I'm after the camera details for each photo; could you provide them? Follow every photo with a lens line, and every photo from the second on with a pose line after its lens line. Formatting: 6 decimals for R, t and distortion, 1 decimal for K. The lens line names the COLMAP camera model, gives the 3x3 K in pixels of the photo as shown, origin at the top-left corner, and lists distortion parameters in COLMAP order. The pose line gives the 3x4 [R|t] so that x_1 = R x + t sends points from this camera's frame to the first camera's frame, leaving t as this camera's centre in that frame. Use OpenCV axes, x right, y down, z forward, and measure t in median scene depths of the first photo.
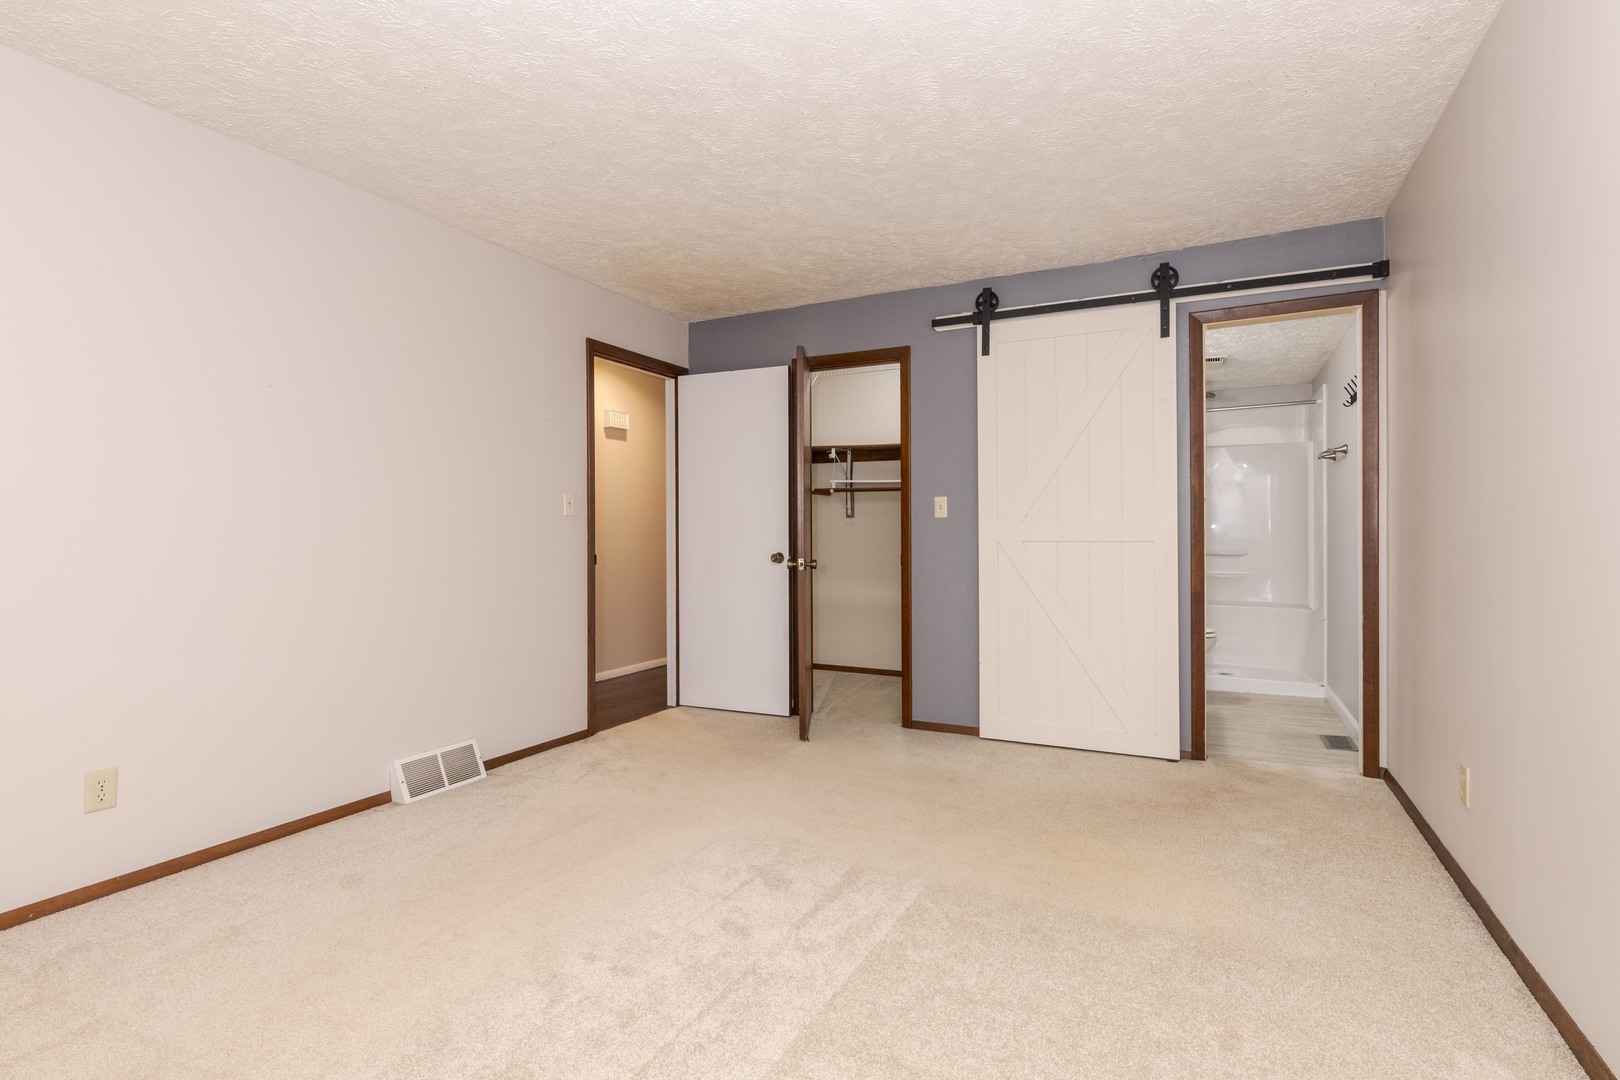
lens RADIAL K [[785.7, 0, 829.0], [0, 785.7, 523.6], [0, 0, 1]] dist [-0.001450, -0.000078]
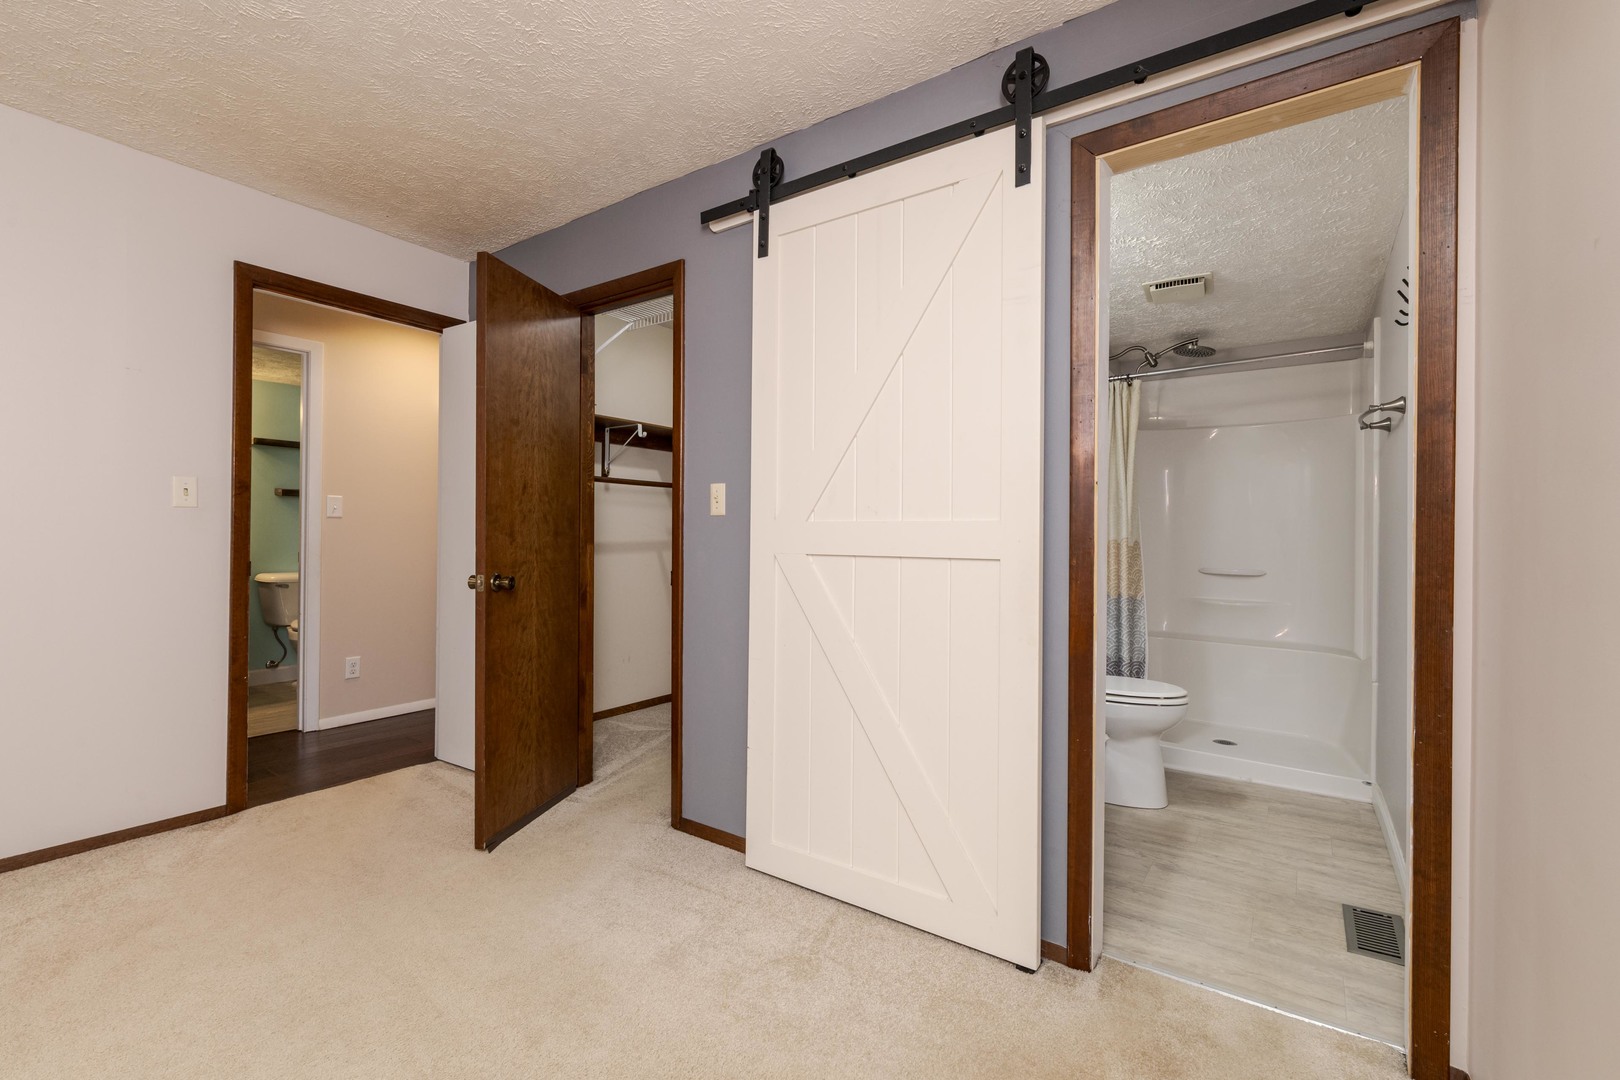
lens RADIAL K [[694.5, 0, 824.9], [0, 694.5, 528.7], [0, 0, 1]] dist [0.000097, 0.000056]
pose [[0.989501, 0.010066, -0.144173, 0.329638], [-0.010535, 0.999941, -0.002492, 0.004447], [0.144140, 0.003985, 0.989549, 0.456269]]
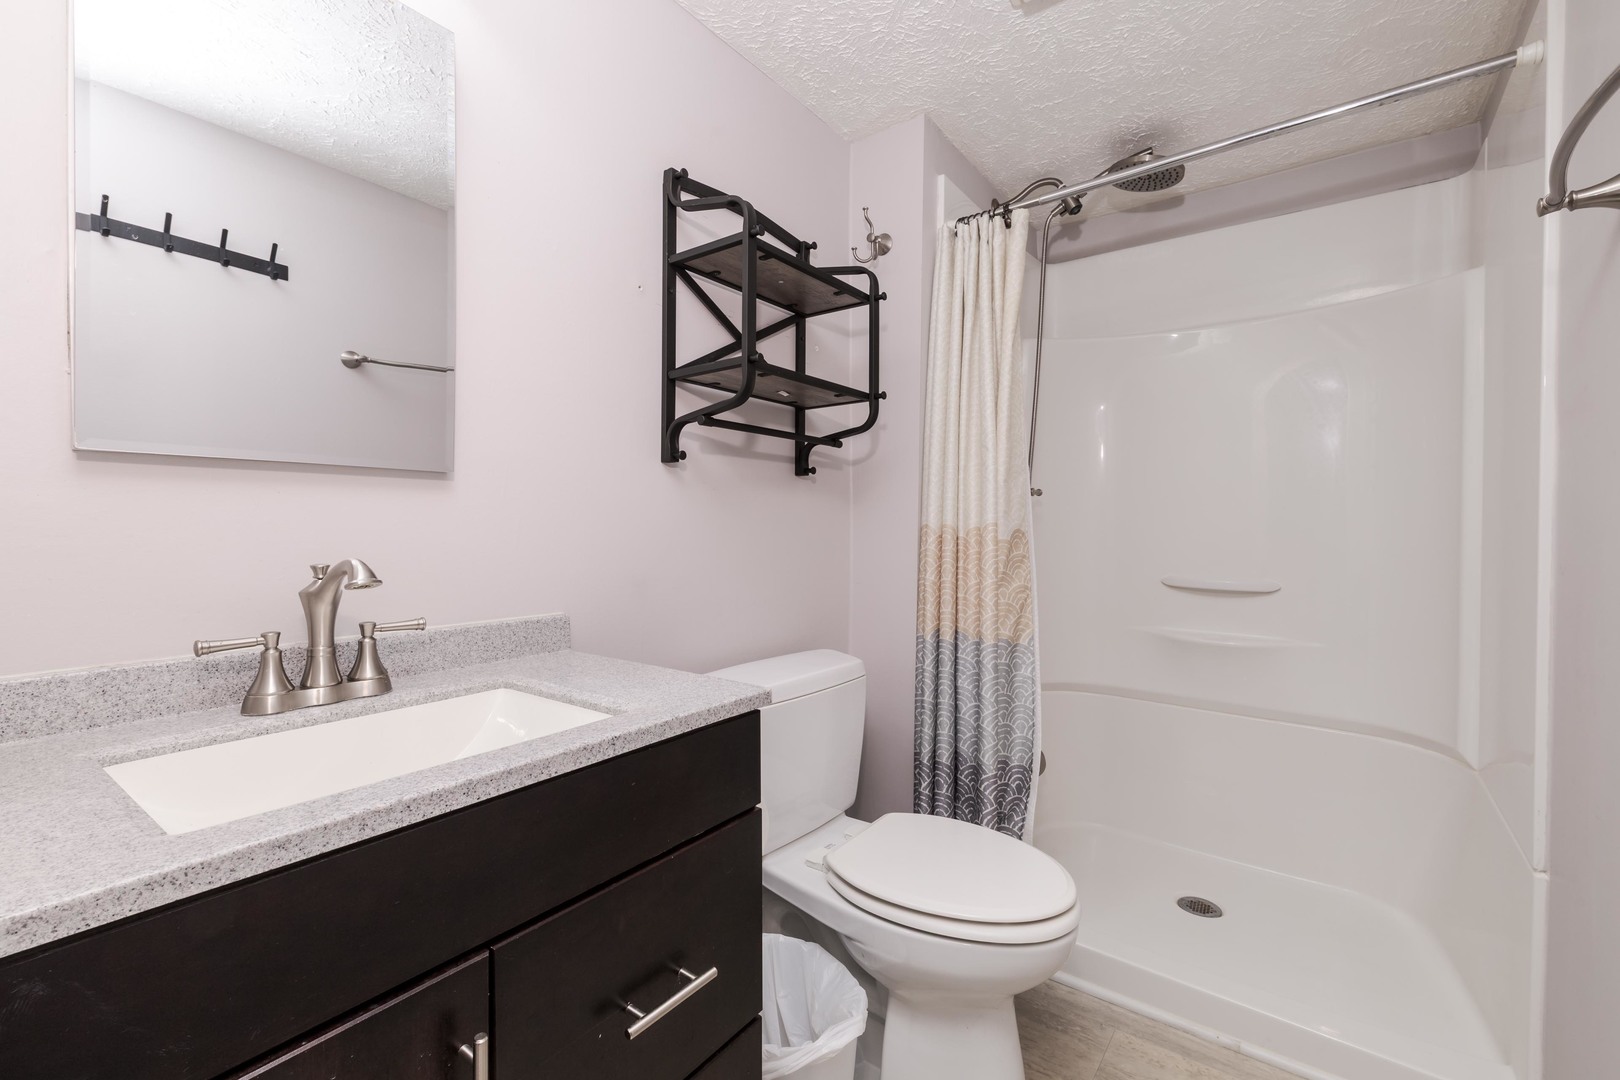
lens RADIAL K [[694.5, 0, 824.9], [0, 694.5, 528.7], [0, 0, 1]] dist [0.000097, 0.000056]
pose [[0.985172, 0.009652, -0.171299, 0.535542], [-0.008221, 0.999925, 0.009060, 0.009685], [0.171373, -0.007517, 0.985178, 0.898087]]
